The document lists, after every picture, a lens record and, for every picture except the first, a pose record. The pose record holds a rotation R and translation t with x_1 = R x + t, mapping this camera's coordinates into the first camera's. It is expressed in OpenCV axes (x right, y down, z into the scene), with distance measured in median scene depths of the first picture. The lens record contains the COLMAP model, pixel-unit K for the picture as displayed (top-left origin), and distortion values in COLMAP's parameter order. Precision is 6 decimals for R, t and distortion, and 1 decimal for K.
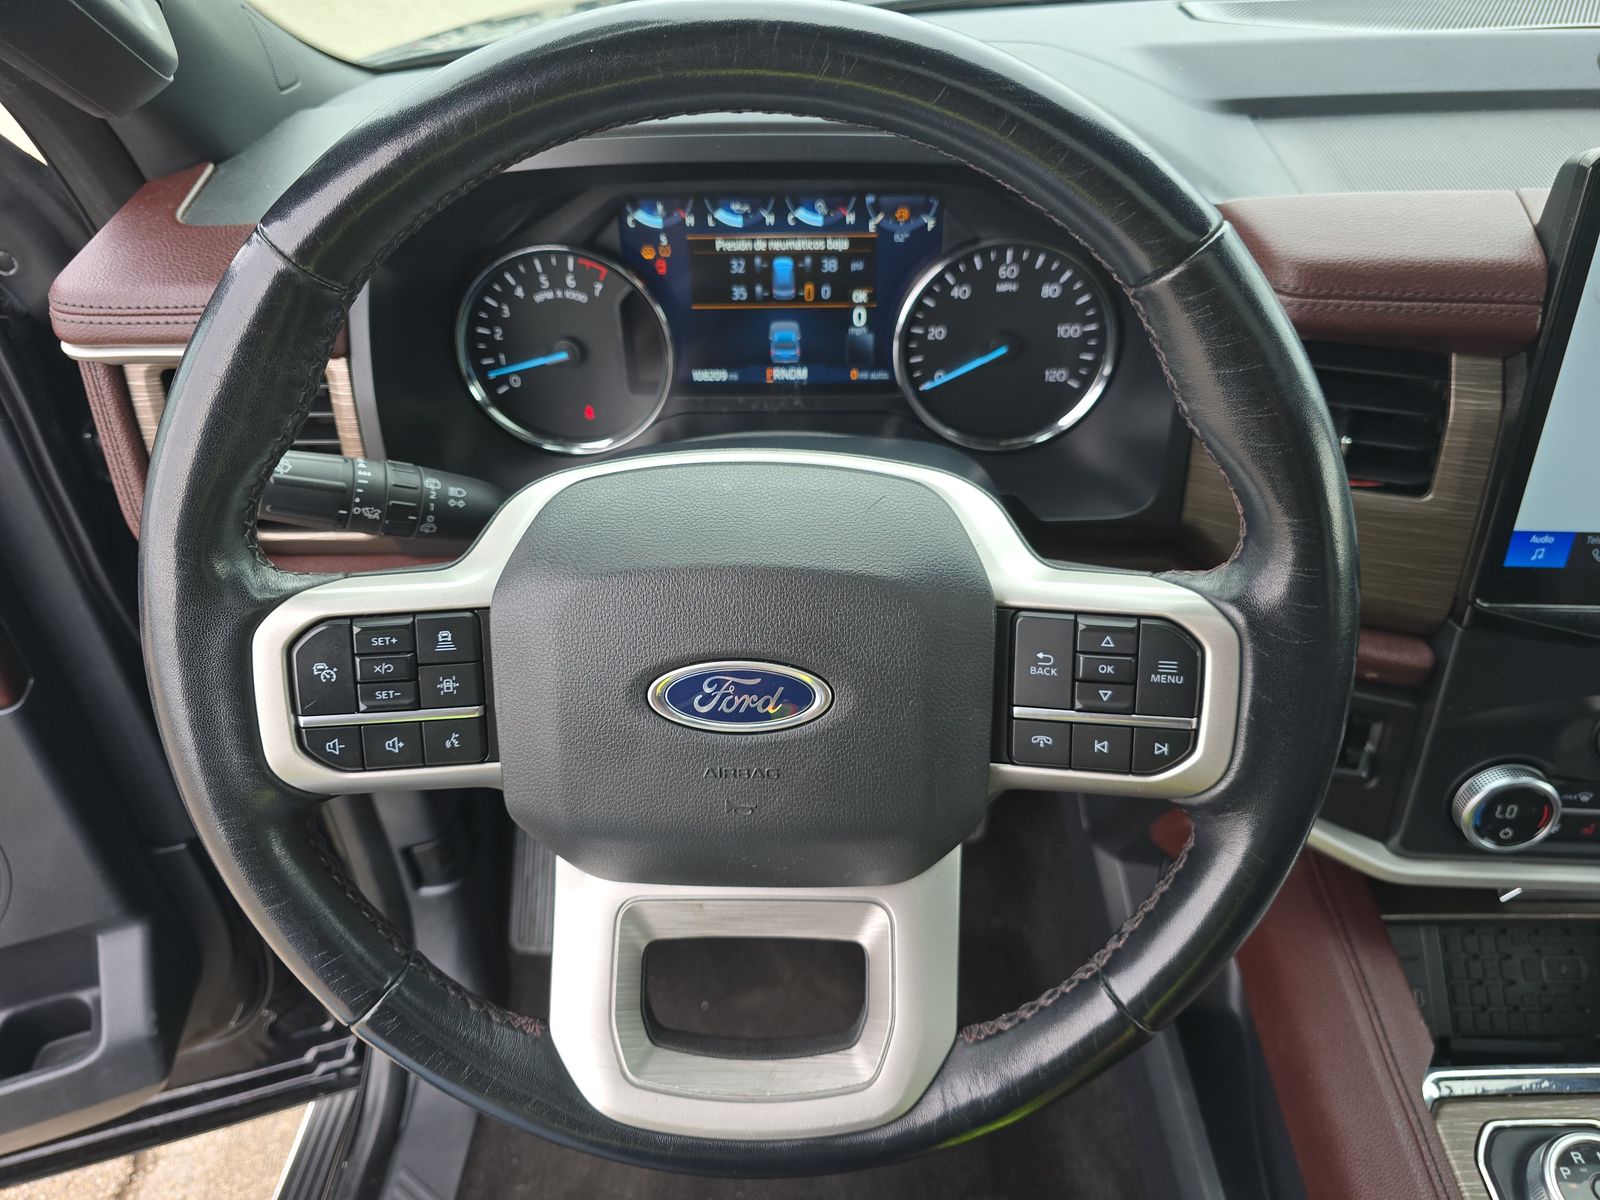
lens RADIAL K [[1067.4, 0, 800.0], [0, 1067.4, 600.0], [0, 0, 1]] dist [0.068614, -0.109826]
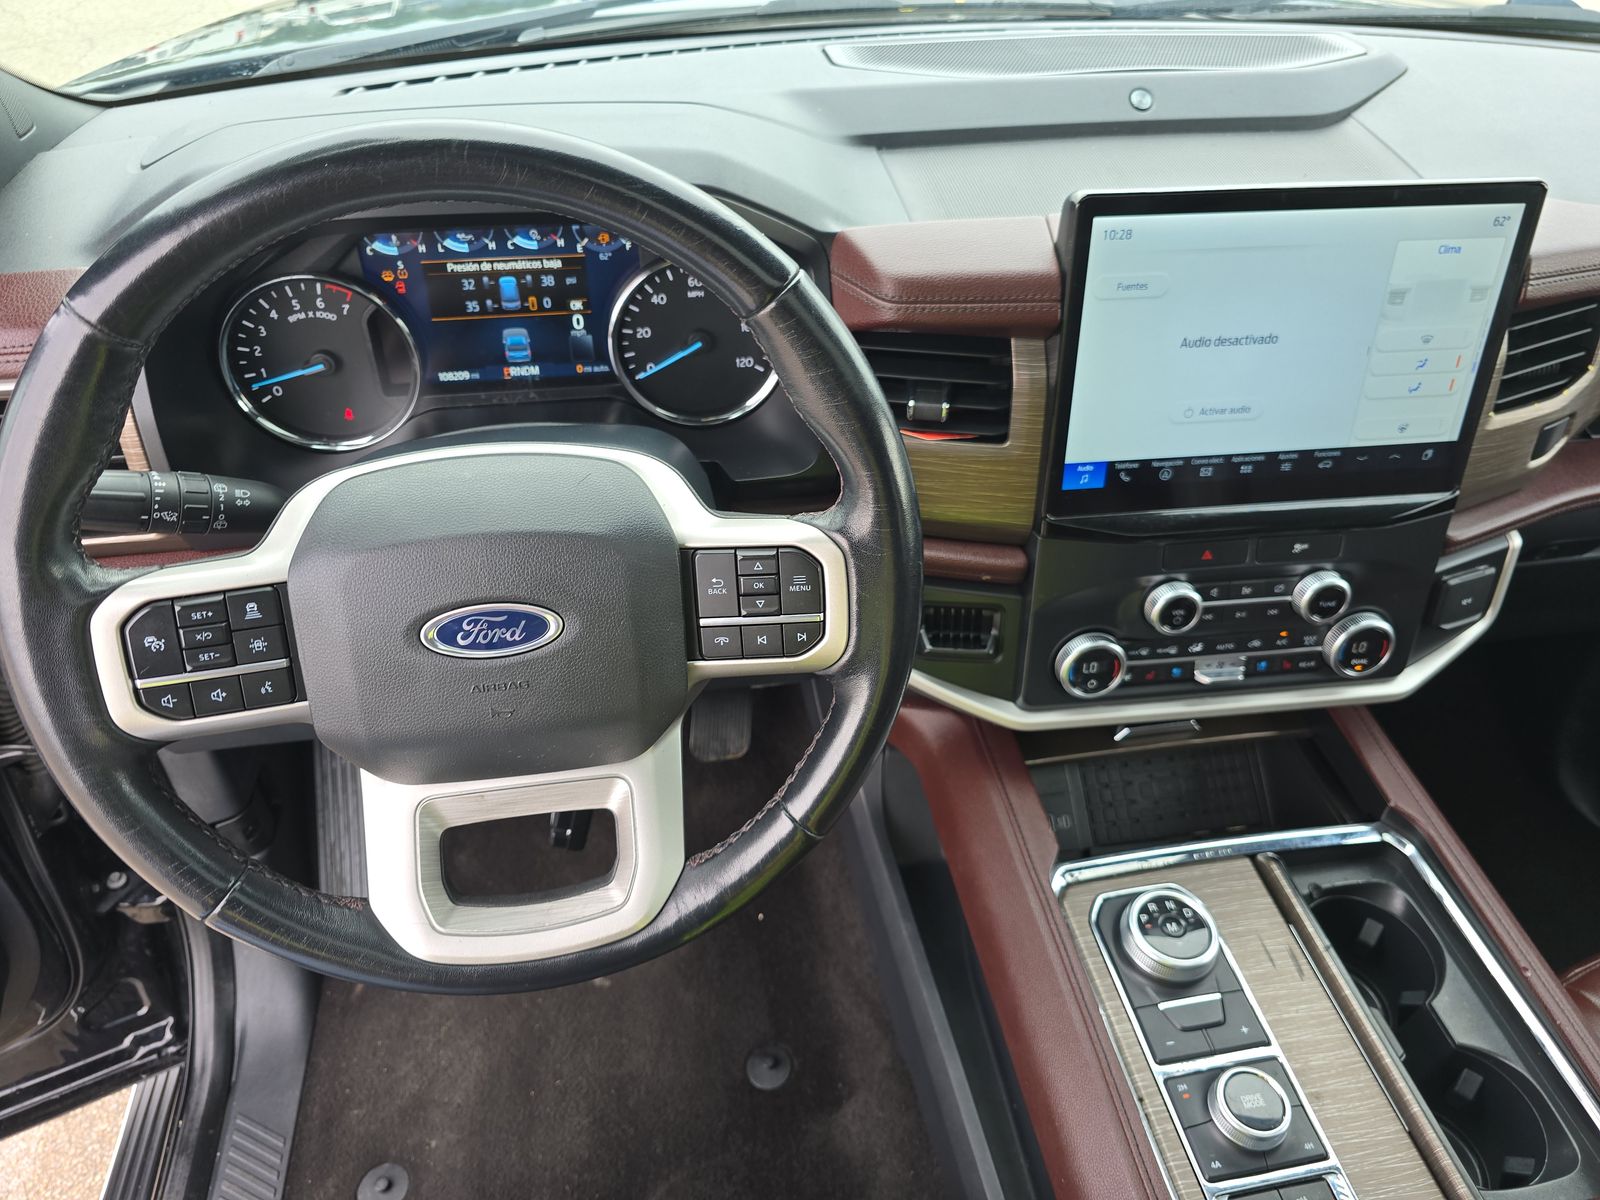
lens RADIAL K [[1077.9, 0, 805.6], [0, 1077.9, 597.3], [0, 0, 1]] dist [0.048468, -0.050910]
pose [[0.977542, -0.094156, 0.188538, 0.065083], [0.087501, 0.995221, 0.043338, 0.020219], [-0.191717, -0.025867, 0.981109, -0.355432]]
